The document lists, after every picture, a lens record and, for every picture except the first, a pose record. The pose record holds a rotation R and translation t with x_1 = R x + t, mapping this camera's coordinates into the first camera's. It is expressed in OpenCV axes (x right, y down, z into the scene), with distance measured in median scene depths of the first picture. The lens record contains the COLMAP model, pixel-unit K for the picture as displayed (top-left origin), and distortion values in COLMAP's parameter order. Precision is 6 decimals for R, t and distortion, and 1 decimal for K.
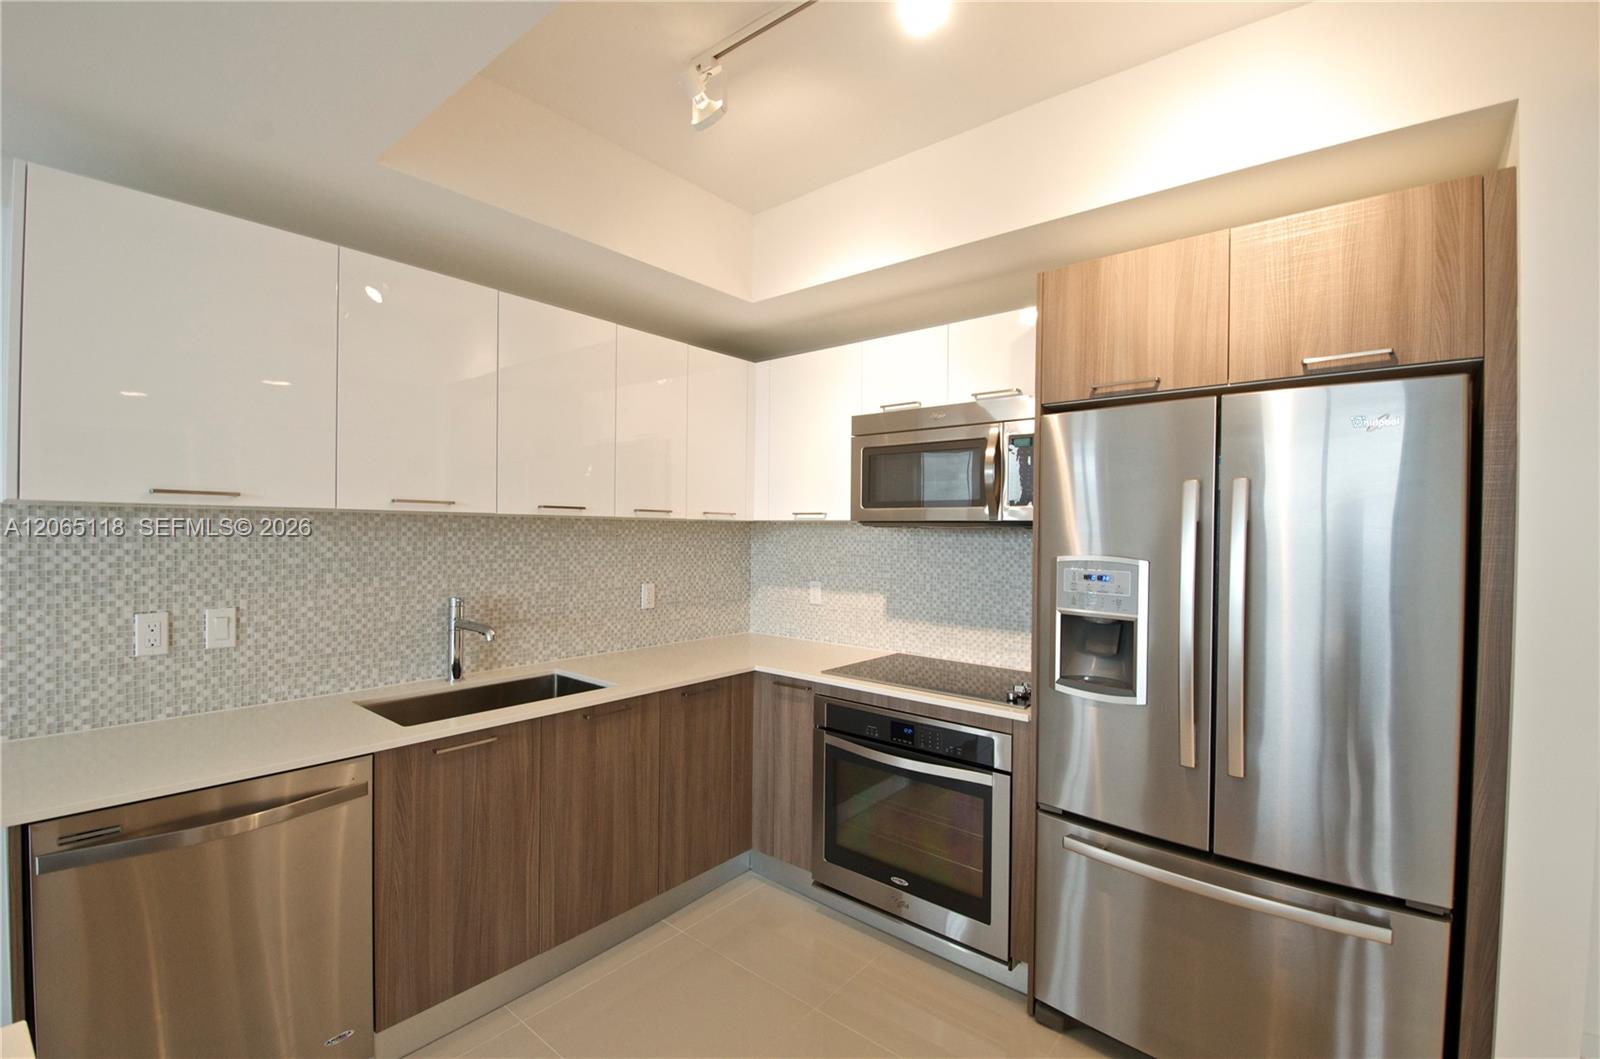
lens RADIAL K [[681.4, 0, 796.2], [0, 681.4, 528.0], [0, 0, 1]] dist [-0.023756, -0.000616]
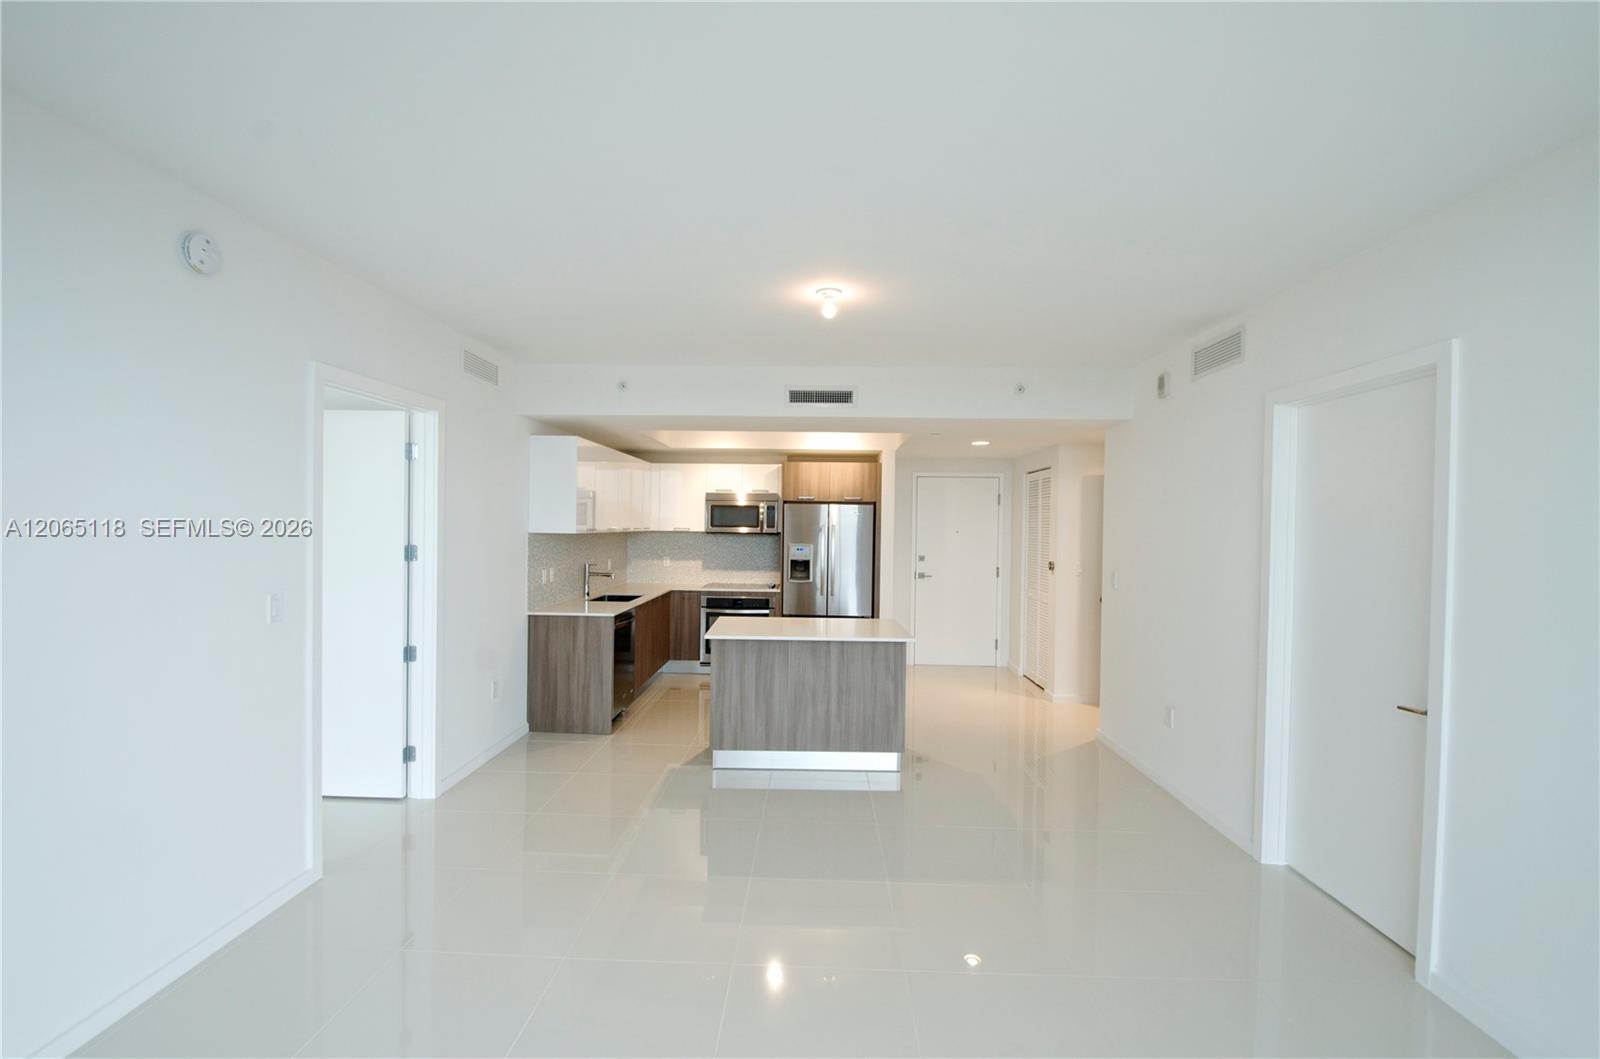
lens RADIAL K [[681.4, 0, 796.2], [0, 681.4, 528.0], [0, 0, 1]] dist [-0.023756, -0.000616]
pose [[0.793911, -0.010512, 0.607943, -1.321091], [-0.005116, 0.999700, 0.023967, -0.097097], [-0.608012, -0.022138, 0.793619, -1.401864]]
